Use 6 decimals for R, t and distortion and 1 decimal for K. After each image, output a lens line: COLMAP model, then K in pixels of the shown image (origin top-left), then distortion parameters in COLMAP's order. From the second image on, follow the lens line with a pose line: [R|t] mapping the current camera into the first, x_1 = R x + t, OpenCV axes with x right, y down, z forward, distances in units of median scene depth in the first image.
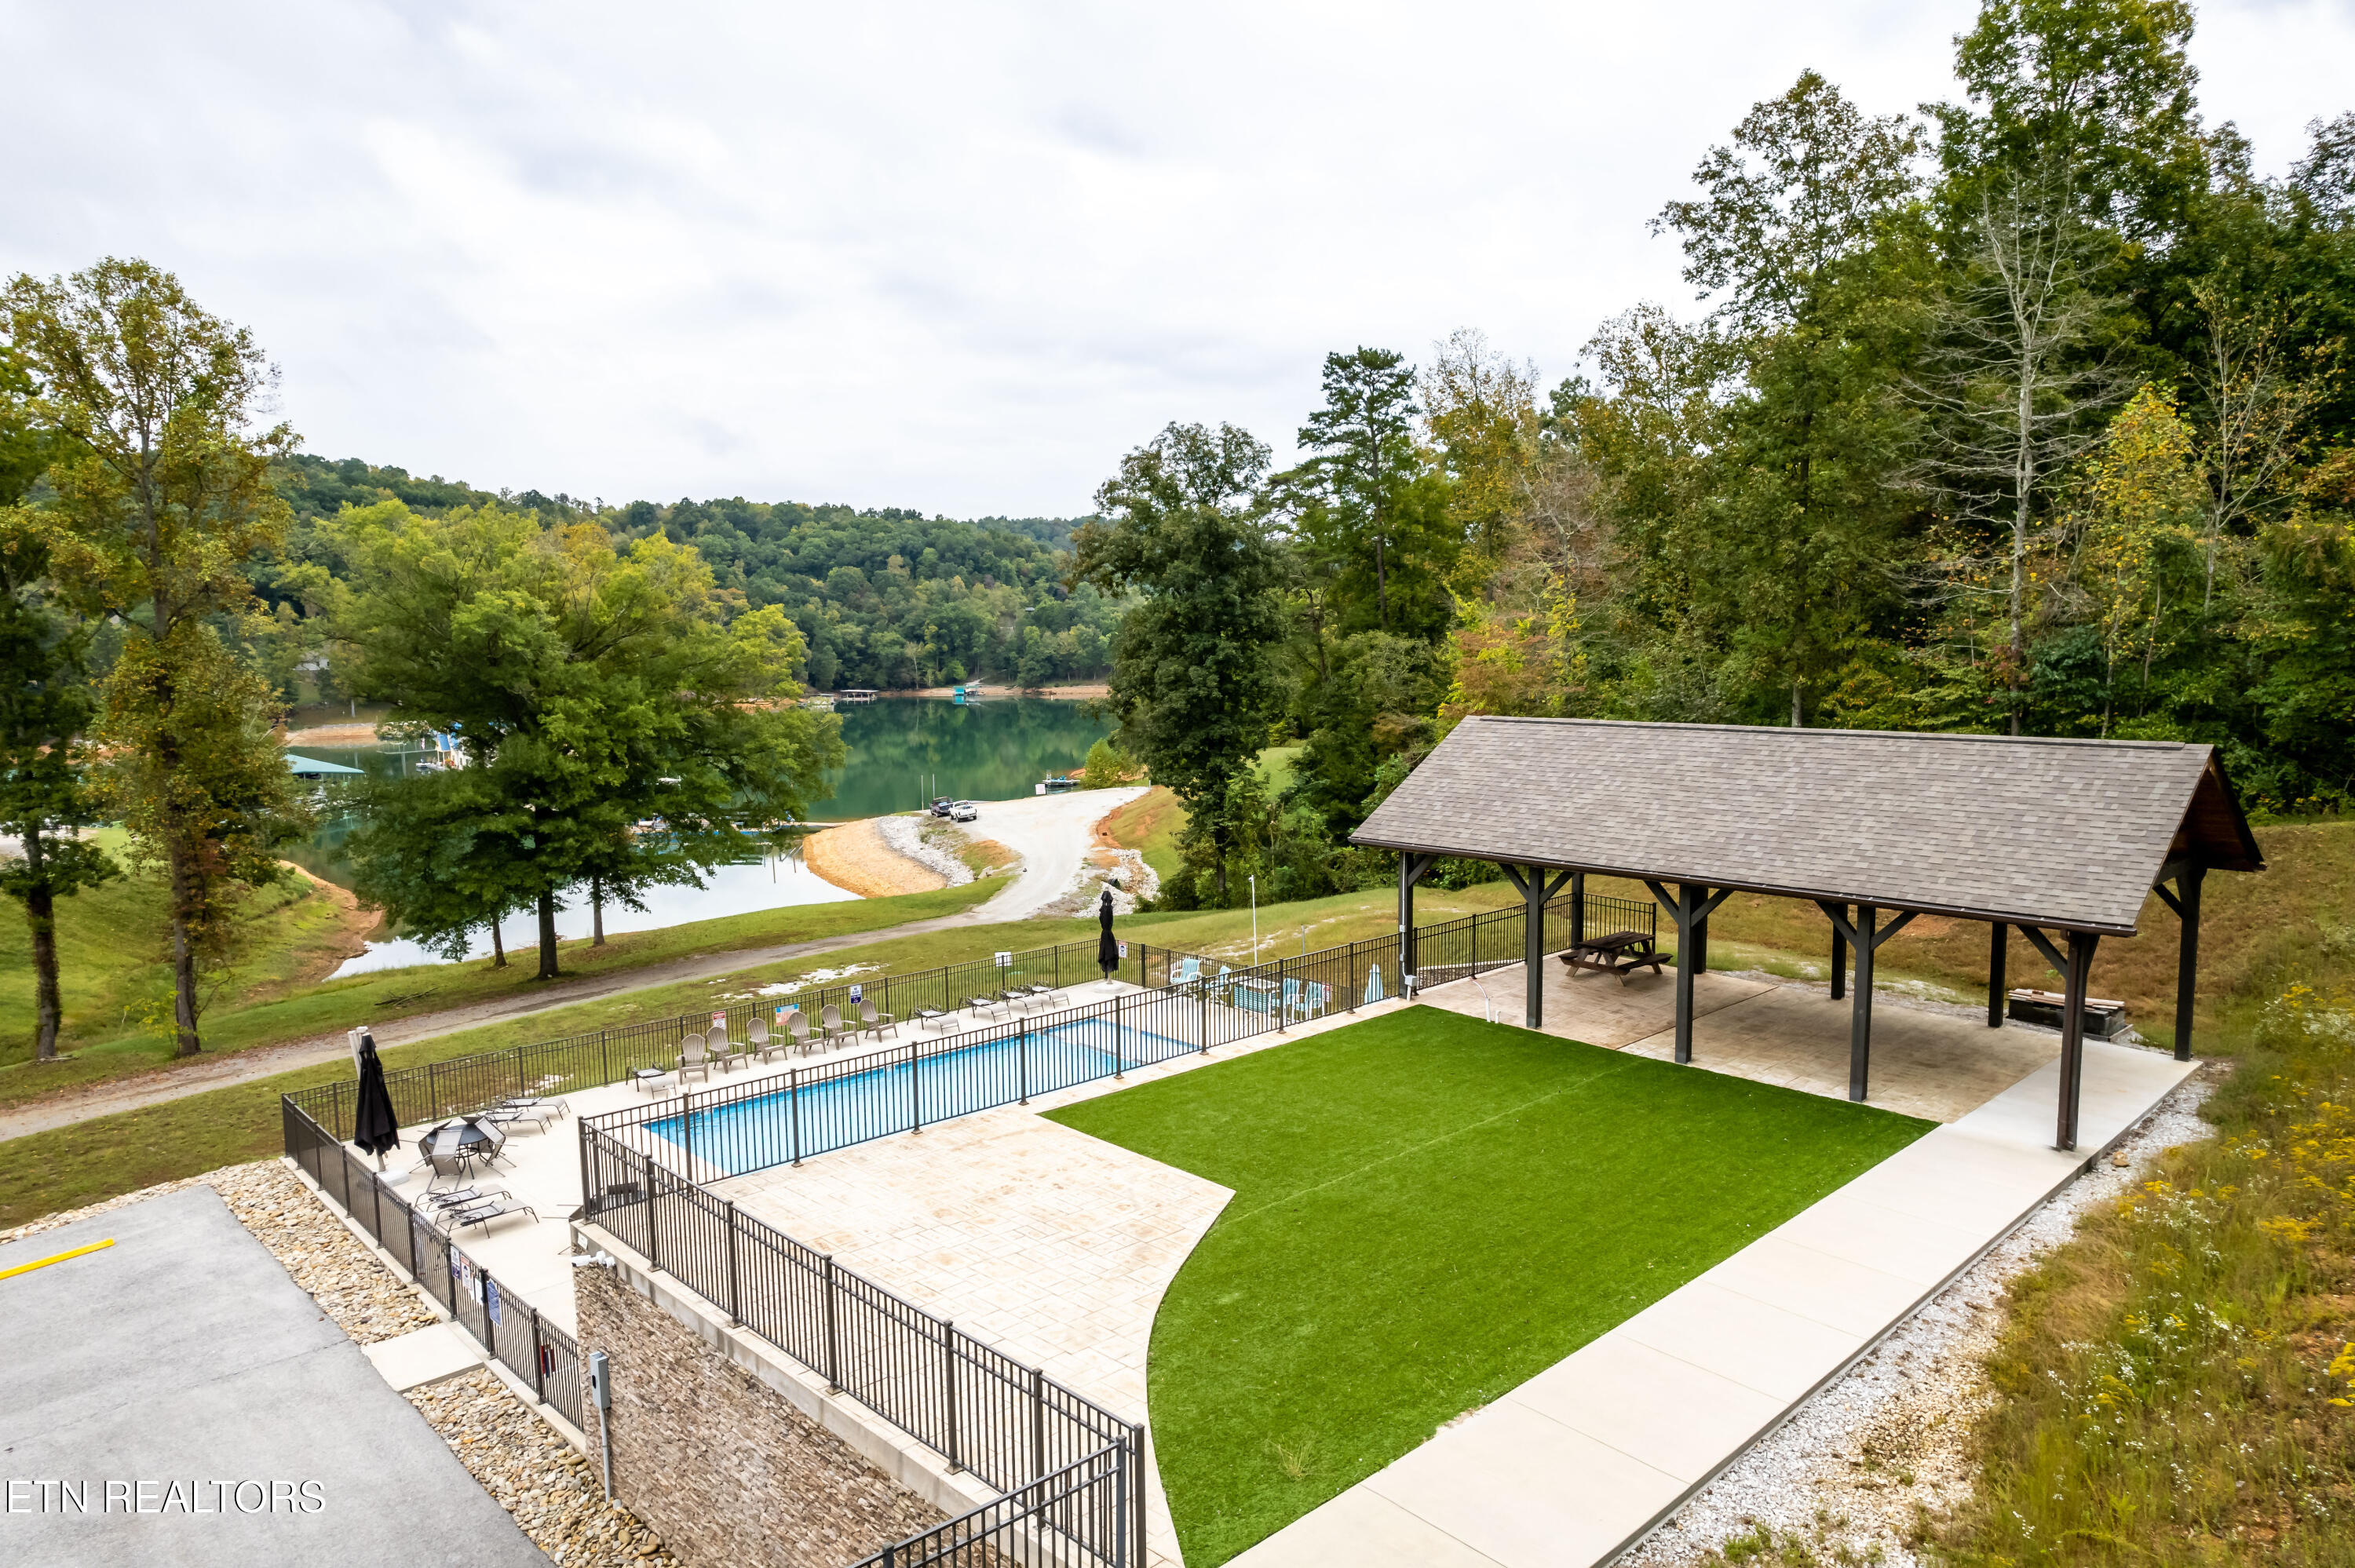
lens RADIAL K [[1506.2, 0, 1173.4], [0, 1506.2, 793.0], [0, 0, 1]] dist [-0.055806, 0.030302]
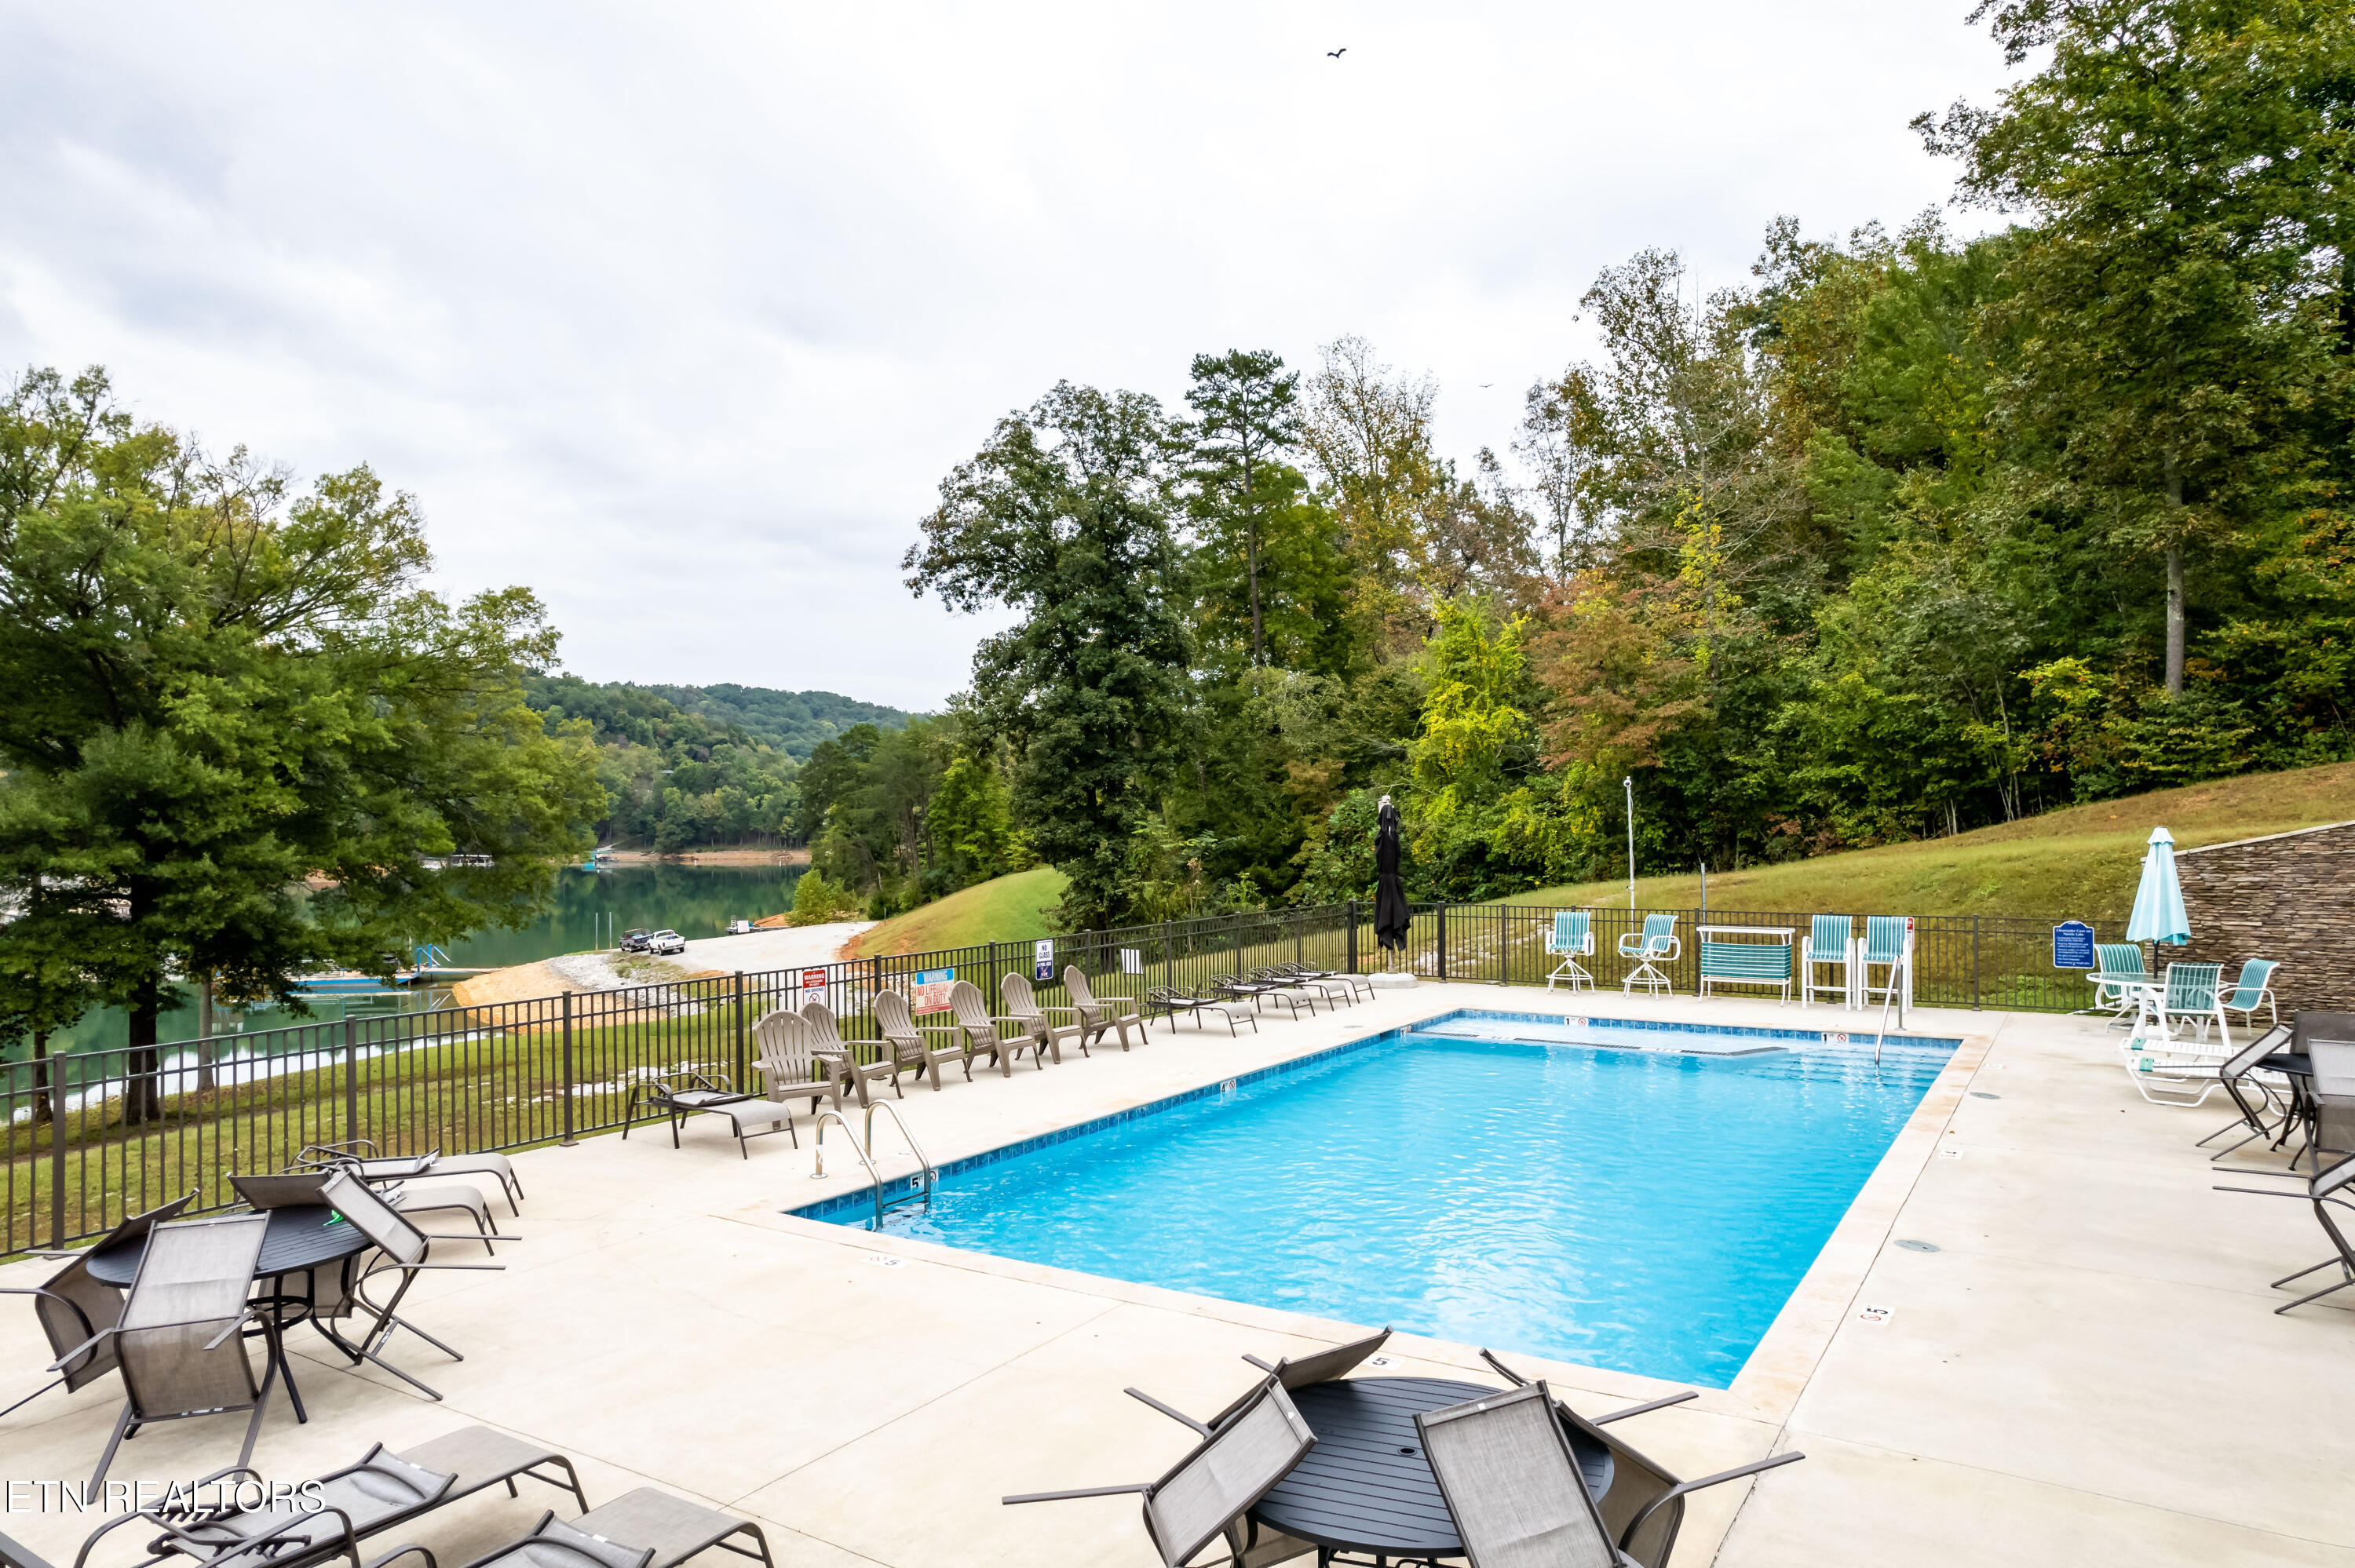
lens RADIAL K [[1506.2, 0, 1171.5], [0, 1506.2, 792.4], [0, 0, 1]] dist [-0.055806, 0.030302]
pose [[0.970709, 0.007167, 0.240152, -0.150862], [0.021689, 0.992860, -0.117298, 0.072551], [-0.239278, 0.119071, 0.963622, 0.276514]]
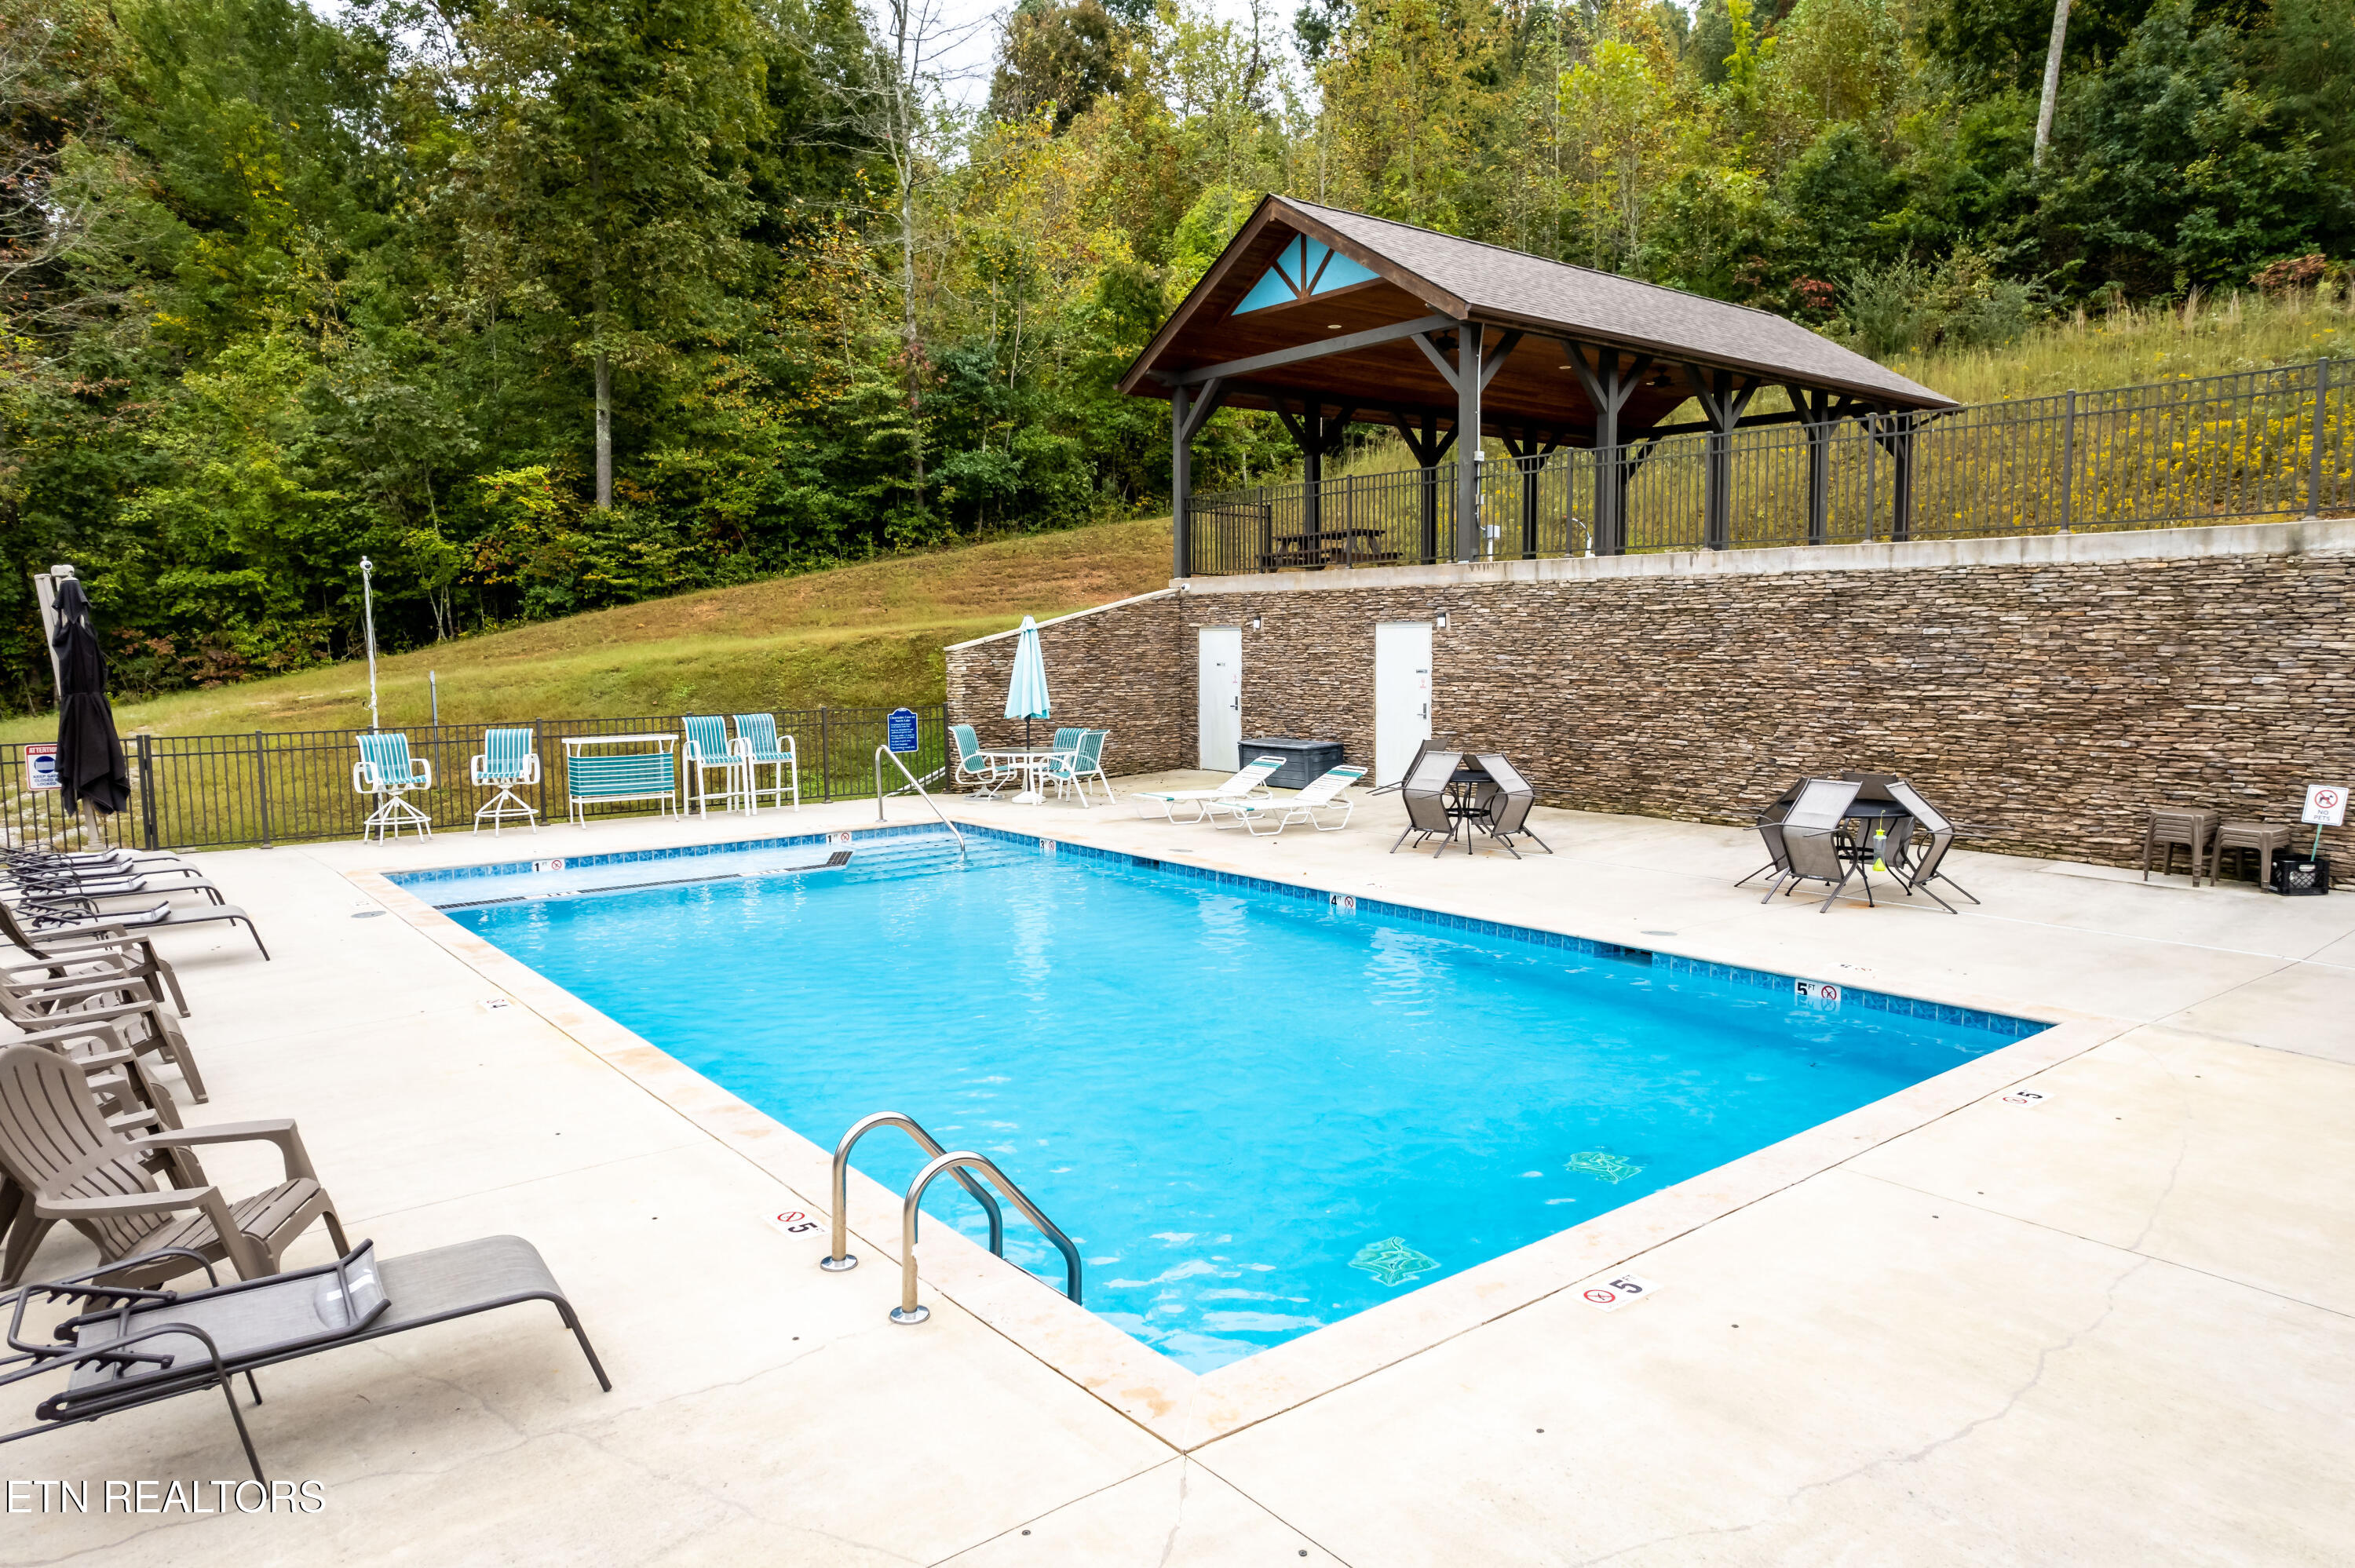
lens RADIAL K [[1506.2, 0, 1176.2], [0, 1506.2, 793.5], [0, 0, 1]] dist [-0.055806, 0.030302]
pose [[0.098459, -0.094396, 0.990654, -0.209920], [0.110084, 0.990414, 0.083432, 0.065866], [-0.989034, 0.100841, 0.107907, 0.414682]]
